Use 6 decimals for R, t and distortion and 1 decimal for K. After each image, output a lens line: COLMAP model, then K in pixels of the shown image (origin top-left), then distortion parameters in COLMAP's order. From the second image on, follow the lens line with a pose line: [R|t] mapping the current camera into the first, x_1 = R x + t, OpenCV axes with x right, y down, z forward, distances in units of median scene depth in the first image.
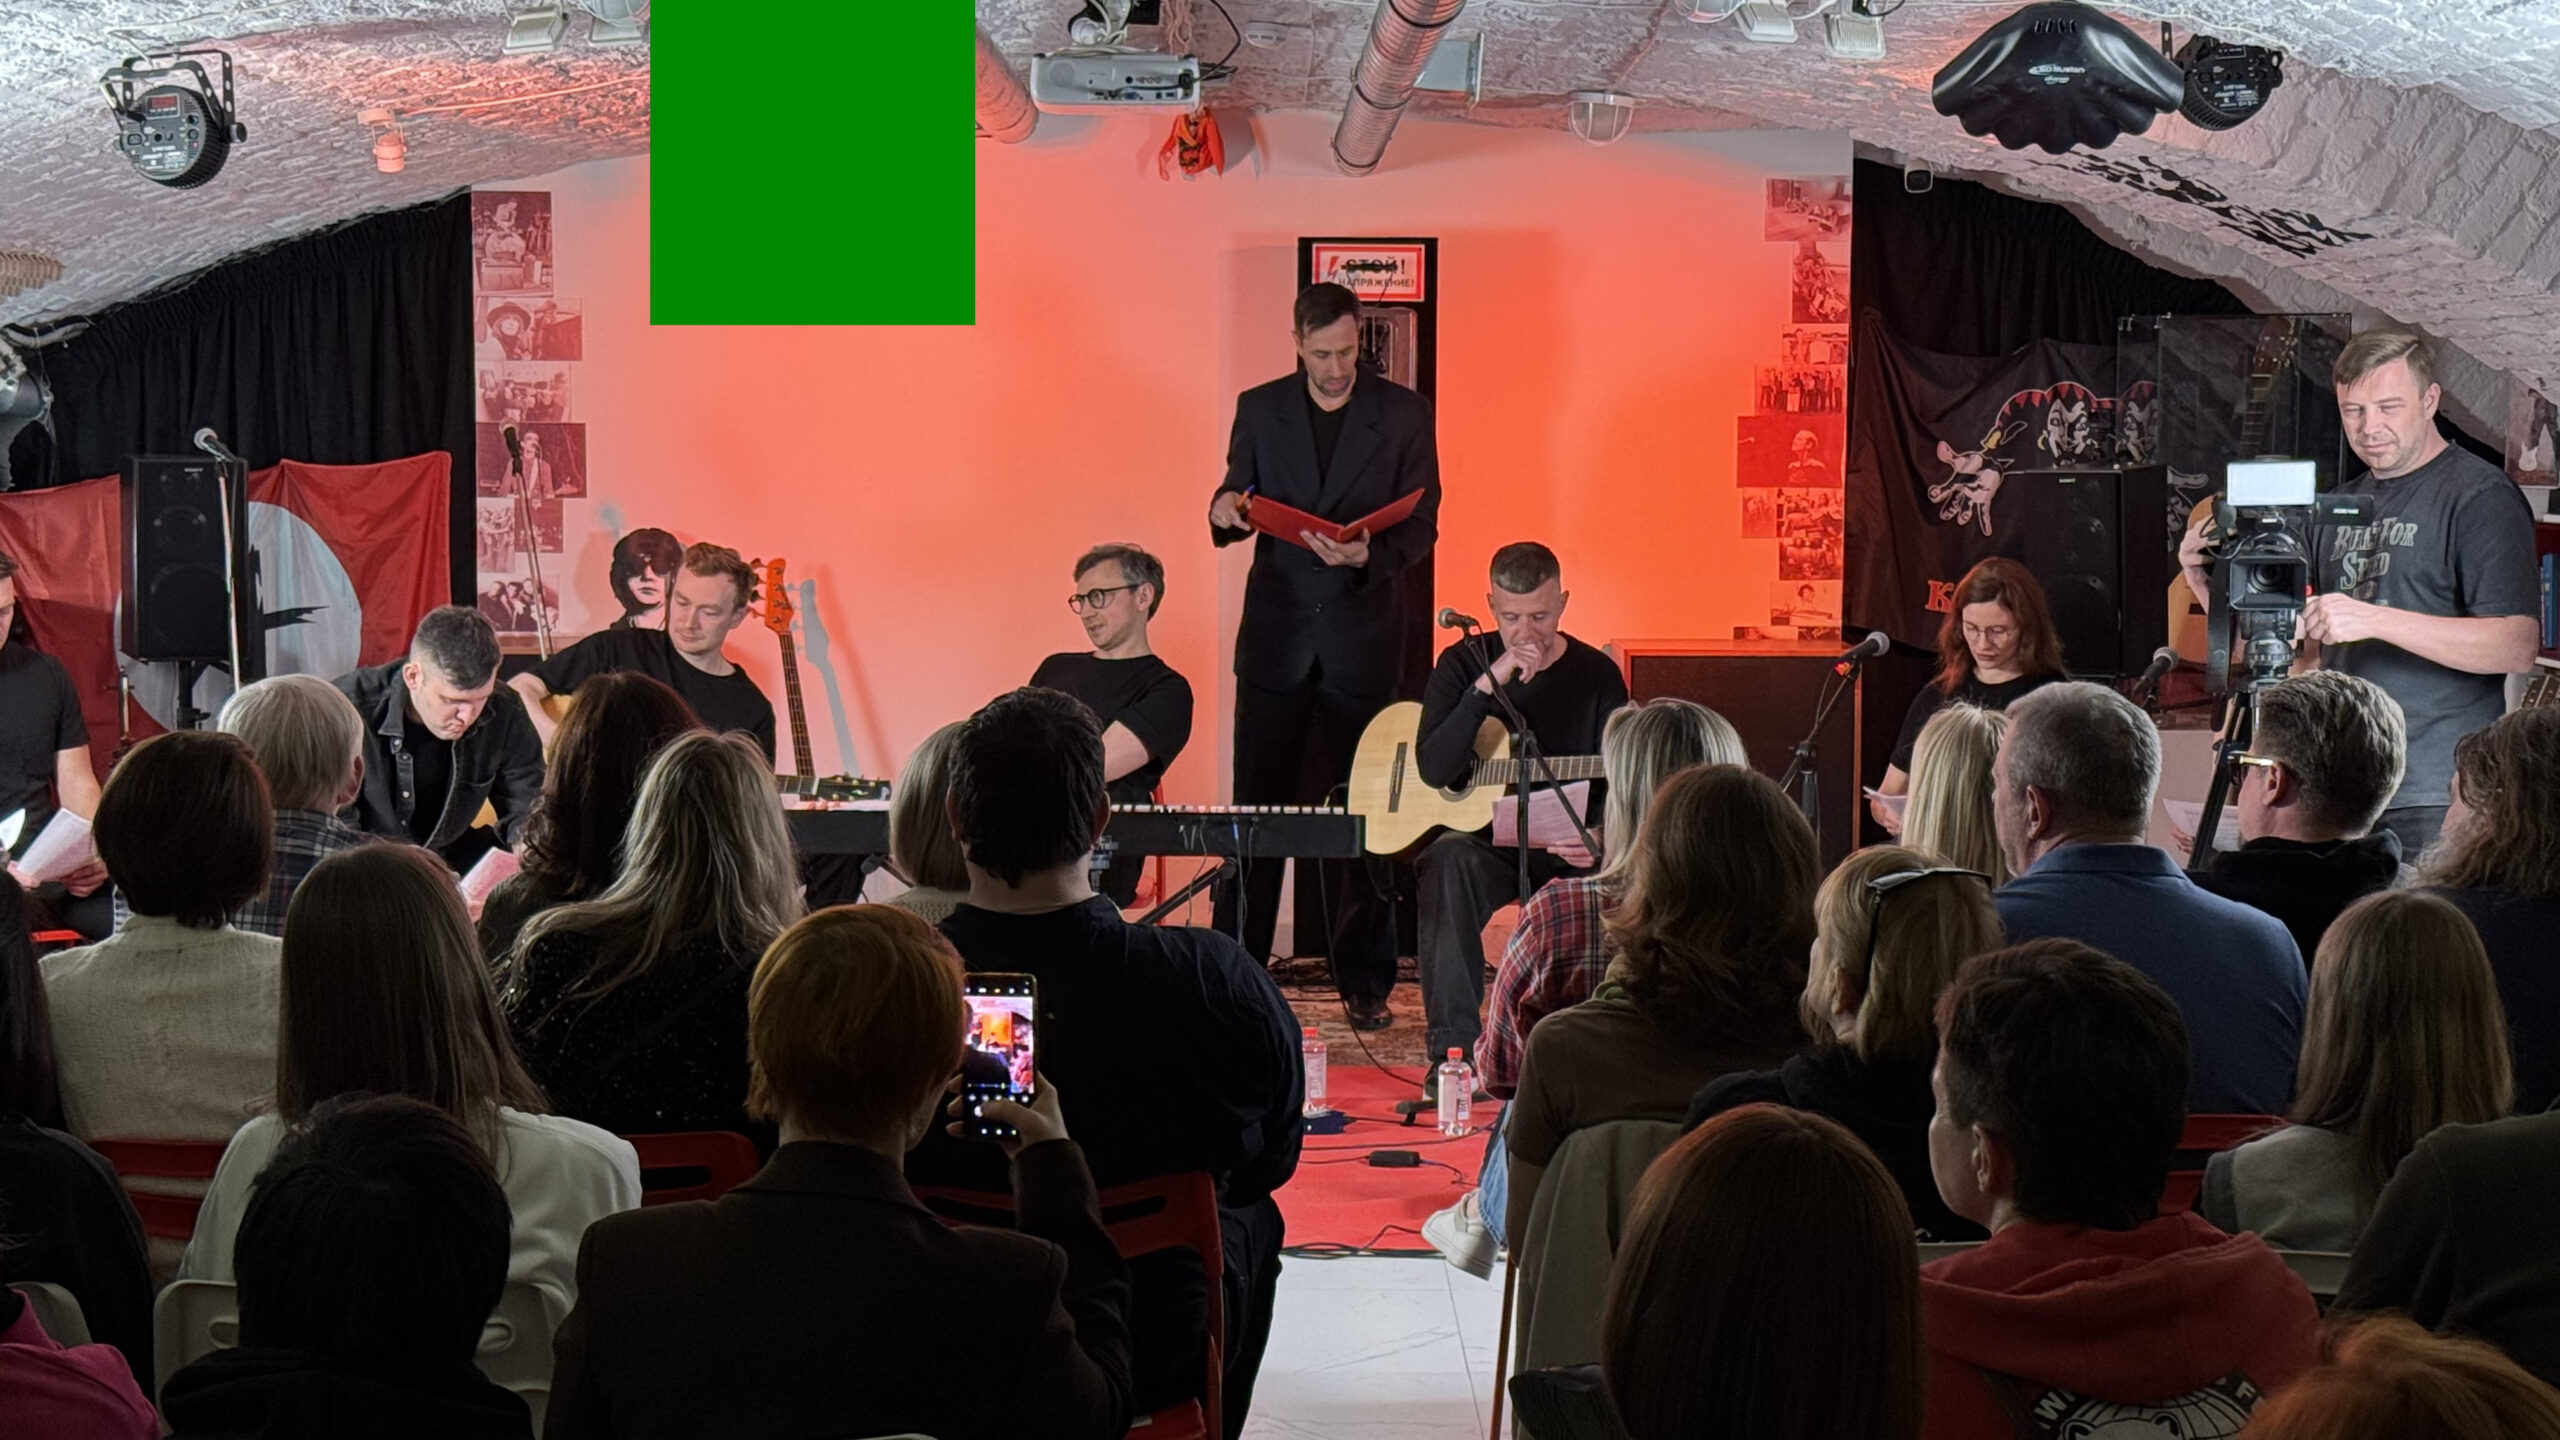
lens RADIAL K [[3999.4, 0, 1278.1], [0, 3999.4, 701.8], [0, 0, 1]] dist [0.214802, 0.000000]
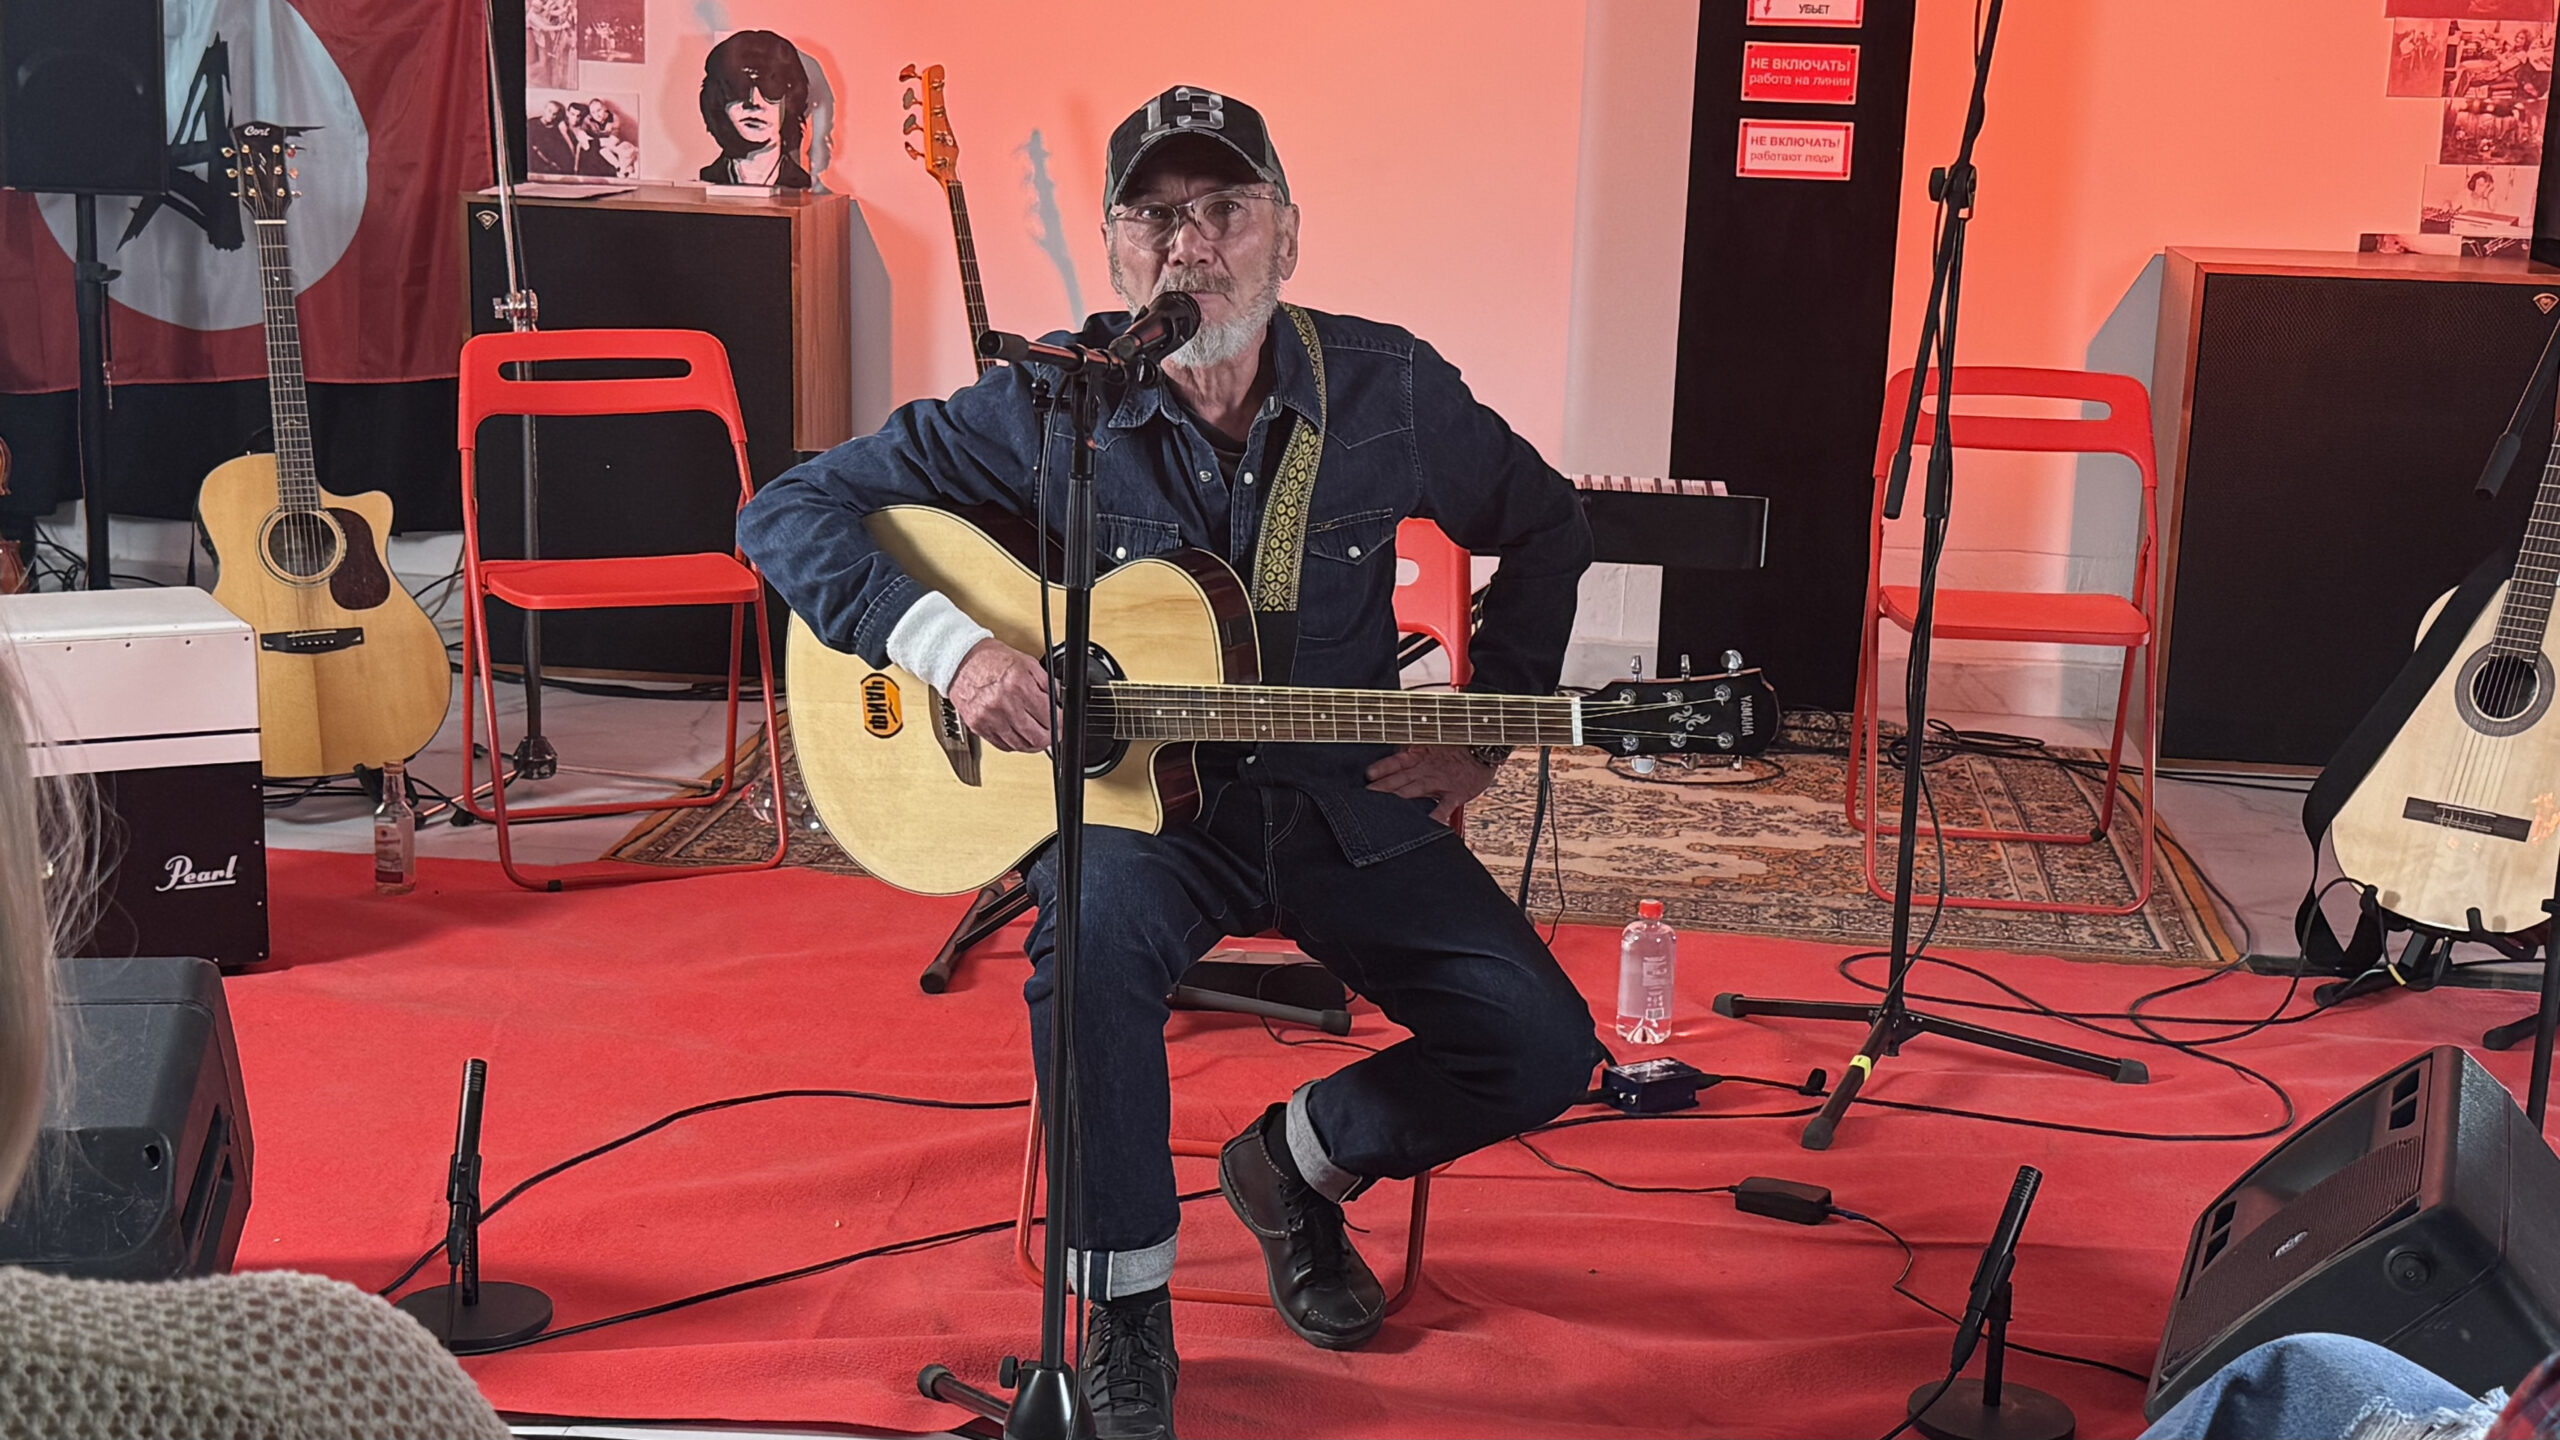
lens RADIAL K [[3511.5, 0, 1292.6], [0, 3511.5, 728.6], [0, 0, 1]] dist [0.110768, 0.000000]
pose [[0.991897, 0.055167, -0.114438, 0.010533], [-0.040444, 0.991051, 0.127207, -0.005237], [0.120432, -0.121548, 0.985252, 0.392871]]
